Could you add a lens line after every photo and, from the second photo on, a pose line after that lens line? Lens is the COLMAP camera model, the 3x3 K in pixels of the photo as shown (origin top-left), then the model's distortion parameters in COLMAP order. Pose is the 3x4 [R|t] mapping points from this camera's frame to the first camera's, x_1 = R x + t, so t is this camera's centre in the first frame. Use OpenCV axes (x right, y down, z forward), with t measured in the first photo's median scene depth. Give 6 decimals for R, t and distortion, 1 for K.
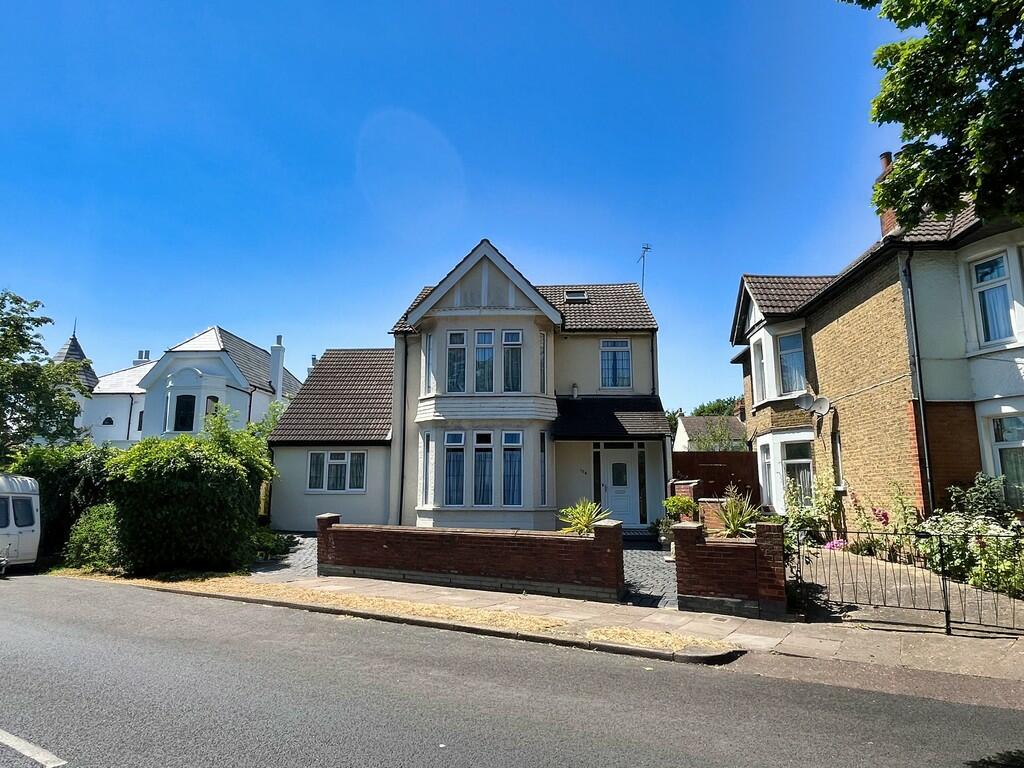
lens RADIAL K [[628.7, 0, 512.0], [0, 628.7, 384.0], [0, 0, 1]] dist [-0.000863, -0.000037]
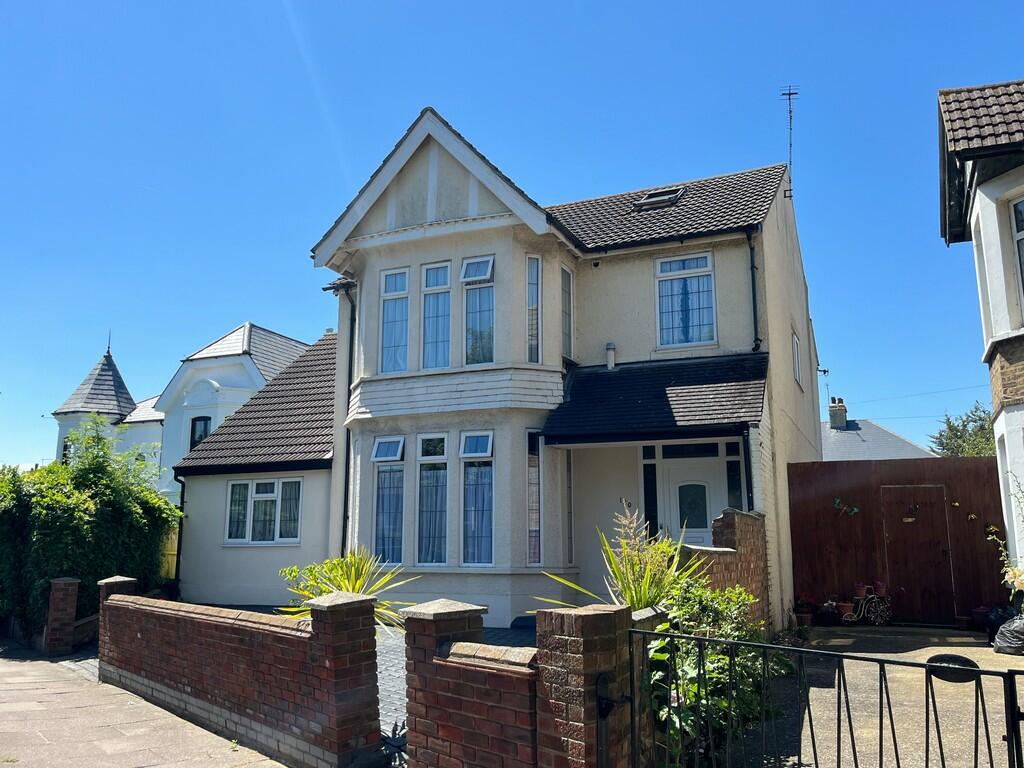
lens RADIAL K [[852.2, 0, 512.0], [0, 852.2, 384.0], [0, 0, 1]] dist [0.121591, -0.251224]
pose [[0.939571, -0.068639, -0.335402, 0.281060], [0.061665, 0.997602, -0.031413, 0.055962], [0.336754, 0.008832, 0.941551, 0.273663]]
